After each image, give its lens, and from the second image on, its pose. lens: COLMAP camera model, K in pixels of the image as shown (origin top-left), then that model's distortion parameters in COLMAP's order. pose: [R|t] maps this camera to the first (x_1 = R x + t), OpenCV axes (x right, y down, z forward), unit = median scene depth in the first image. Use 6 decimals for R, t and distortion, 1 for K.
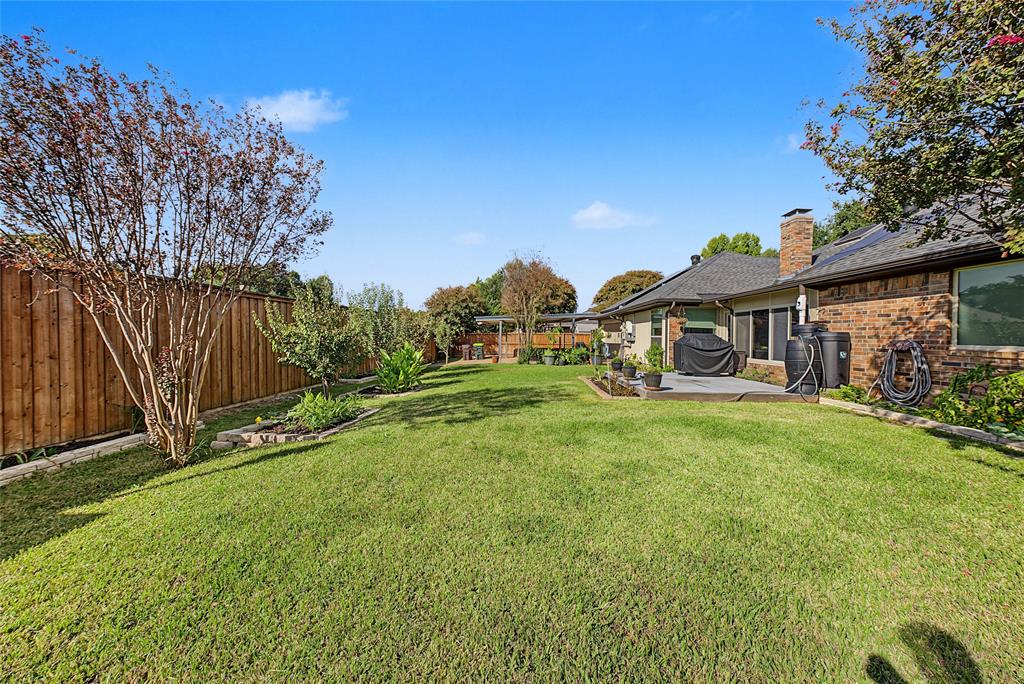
lens RADIAL K [[350.4, 0, 518.4], [0, 350.4, 340.0], [0, 0, 1]] dist [0.000238, -0.000092]
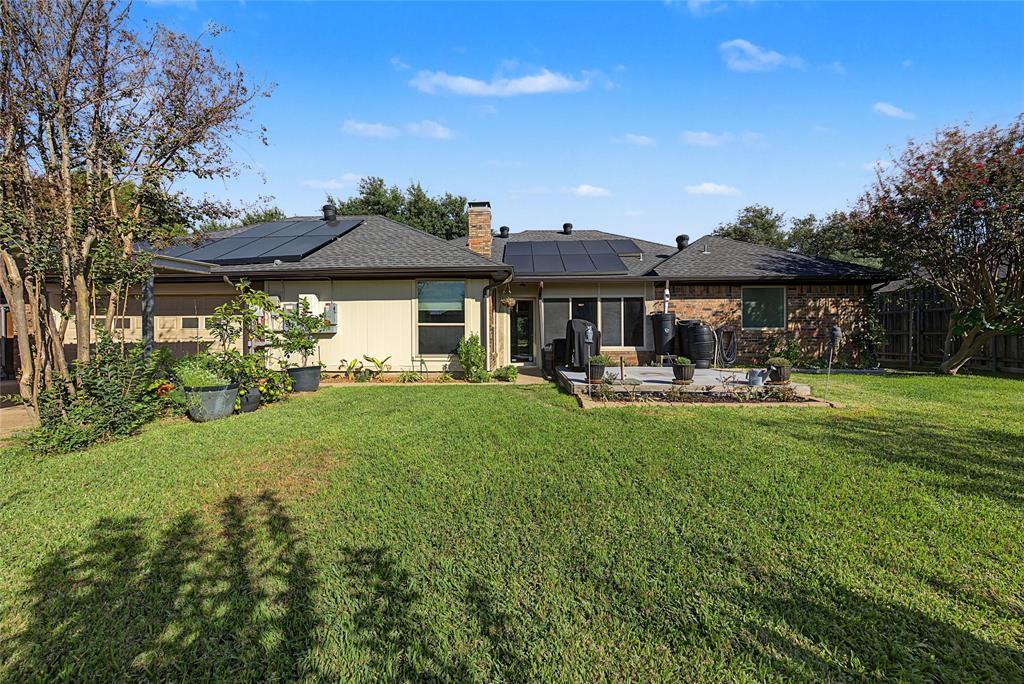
lens RADIAL K [[350.4, 0, 511.2], [0, 350.4, 335.5], [0, 0, 1]] dist [0.000238, -0.000092]
pose [[-0.004245, -0.003044, 0.999986, -0.325586], [0.017812, 0.999836, 0.003119, 0.016311], [-0.999832, 0.017825, -0.004191, 1.265213]]
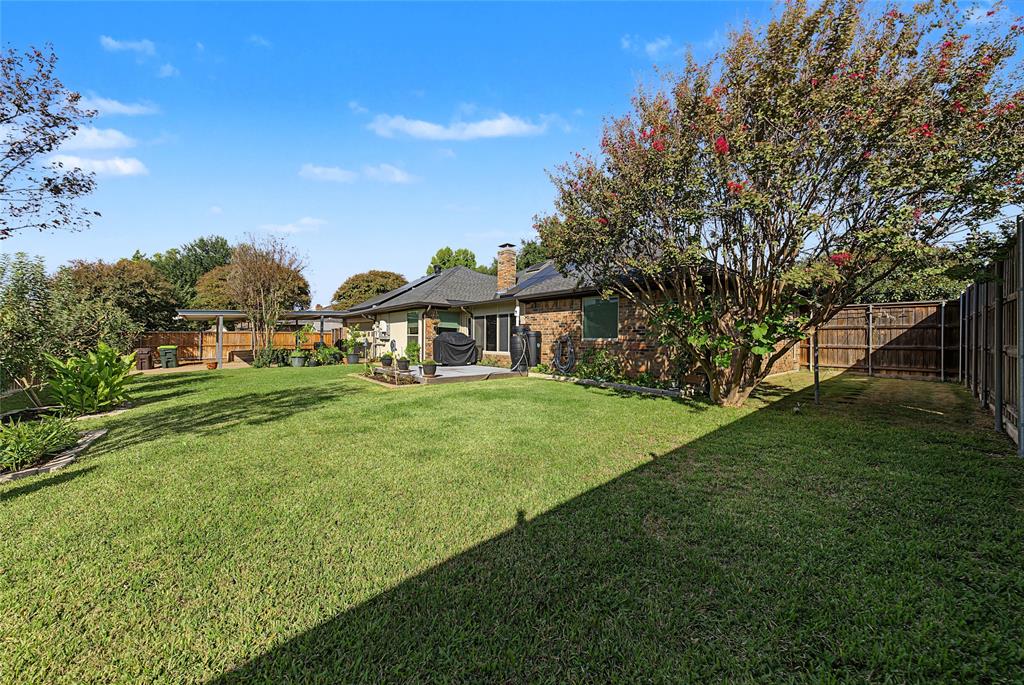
lens RADIAL K [[350.4, 0, 522.7], [0, 350.4, 339.2], [0, 0, 1]] dist [0.000238, -0.000092]
pose [[0.736281, -0.010302, 0.676597, -0.154979], [0.011431, 0.999931, 0.002785, 0.006919], [-0.676579, 0.005684, 0.736348, -0.097501]]
